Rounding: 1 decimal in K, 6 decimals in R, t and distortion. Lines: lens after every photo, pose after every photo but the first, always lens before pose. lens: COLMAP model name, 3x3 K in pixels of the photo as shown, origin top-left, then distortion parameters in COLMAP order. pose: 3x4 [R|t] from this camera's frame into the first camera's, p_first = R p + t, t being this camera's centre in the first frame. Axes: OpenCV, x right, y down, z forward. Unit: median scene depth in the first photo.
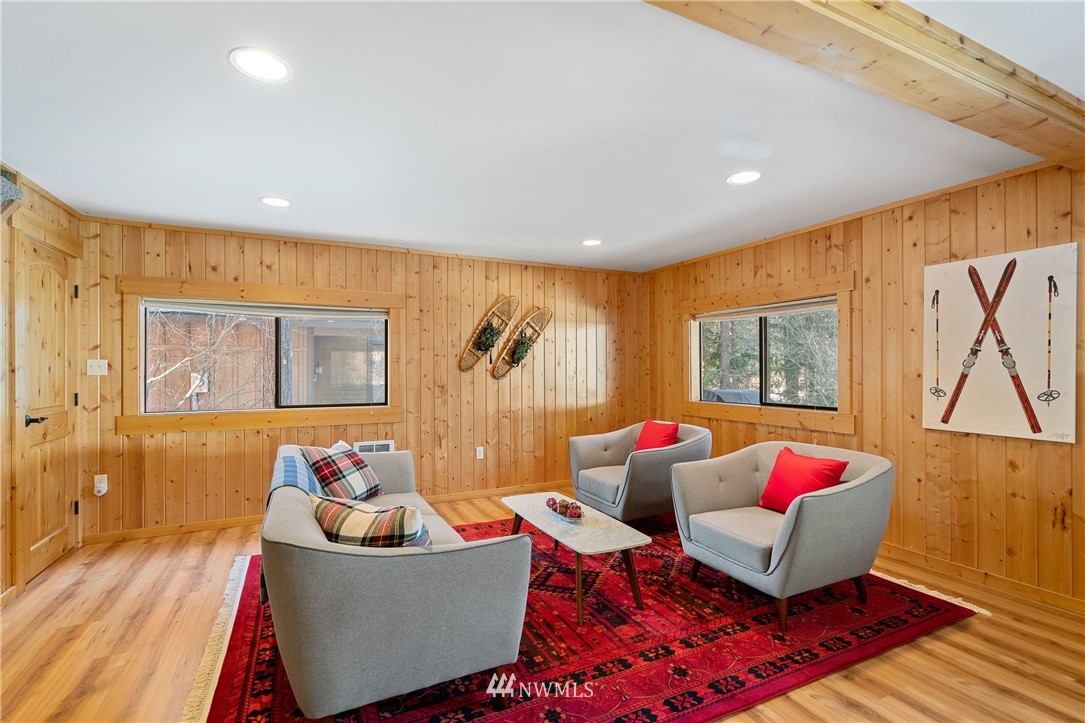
lens RADIAL K [[488.7, 0, 535.3], [0, 488.7, 367.5], [0, 0, 1]] dist [-0.002546, 0.000253]
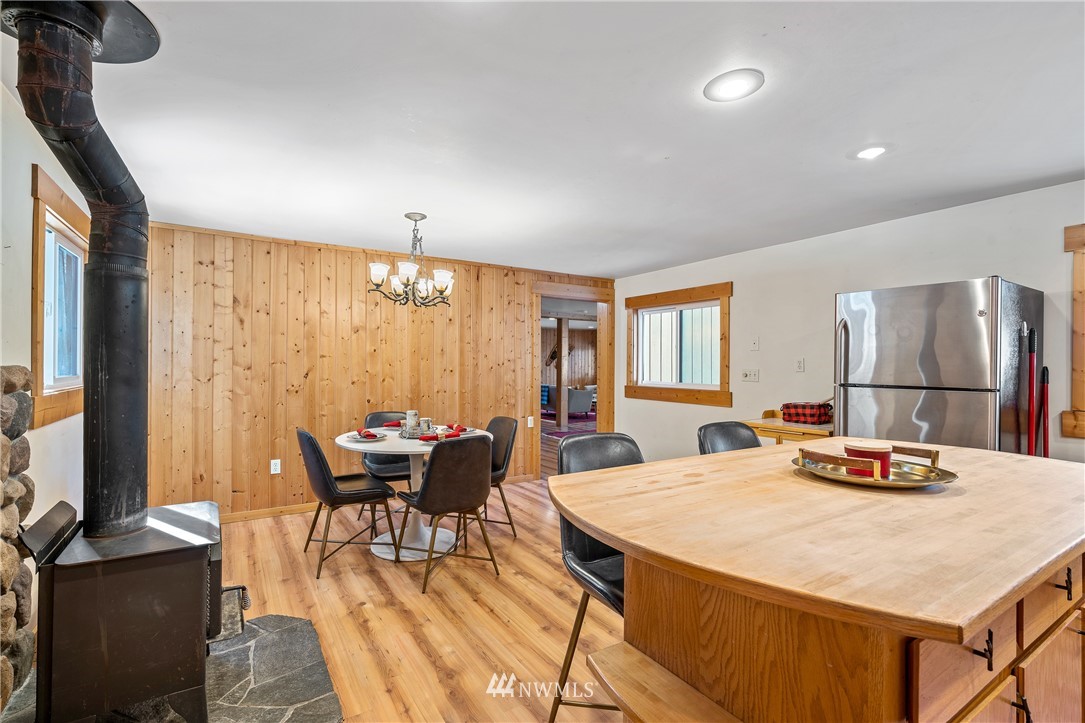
lens RADIAL K [[488.8, 0, 536.1], [0, 488.8, 360.5], [0, 0, 1]] dist [-0.000258, 0.000575]
pose [[0.993705, 0.004290, 0.111944, -0.619735], [-0.003744, 0.999980, -0.005084, -0.011023], [-0.111963, 0.004633, 0.993702, -2.235880]]
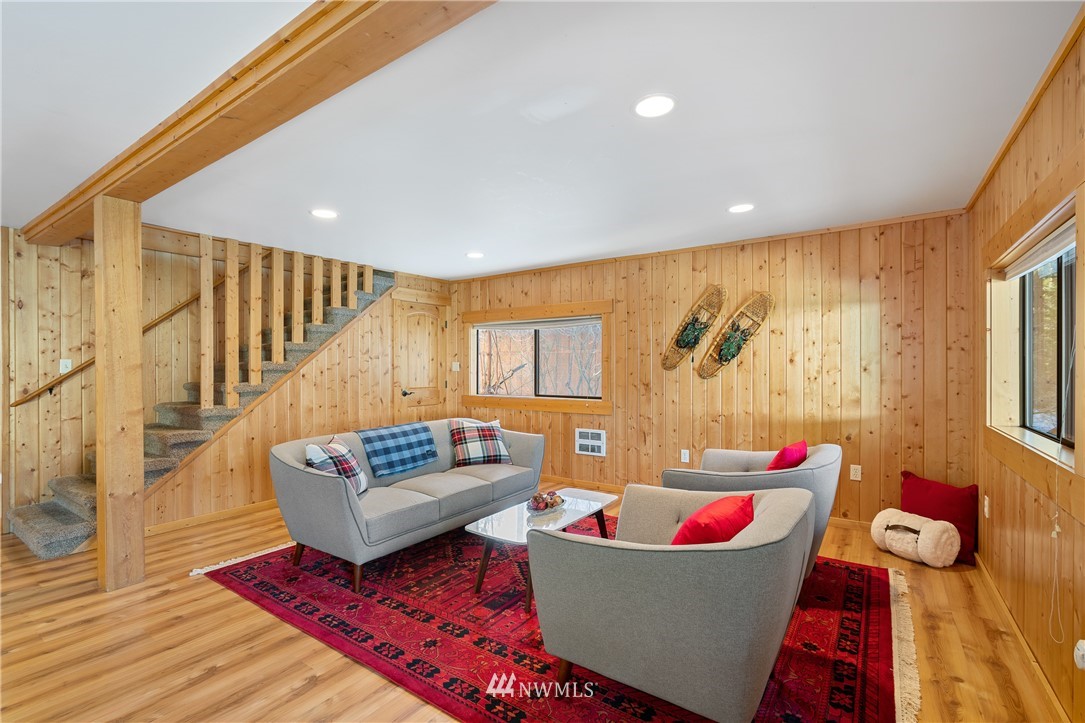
lens RADIAL K [[497.6, 0, 534.7], [0, 497.6, 366.0], [0, 0, 1]] dist [-0.001144, 0.000071]
pose [[0.483563, -0.002025, -0.875307, 0.663014], [0.002524, 0.999996, -0.000919, 0.000307], [0.875306, -0.001765, 0.483567, 0.317415]]
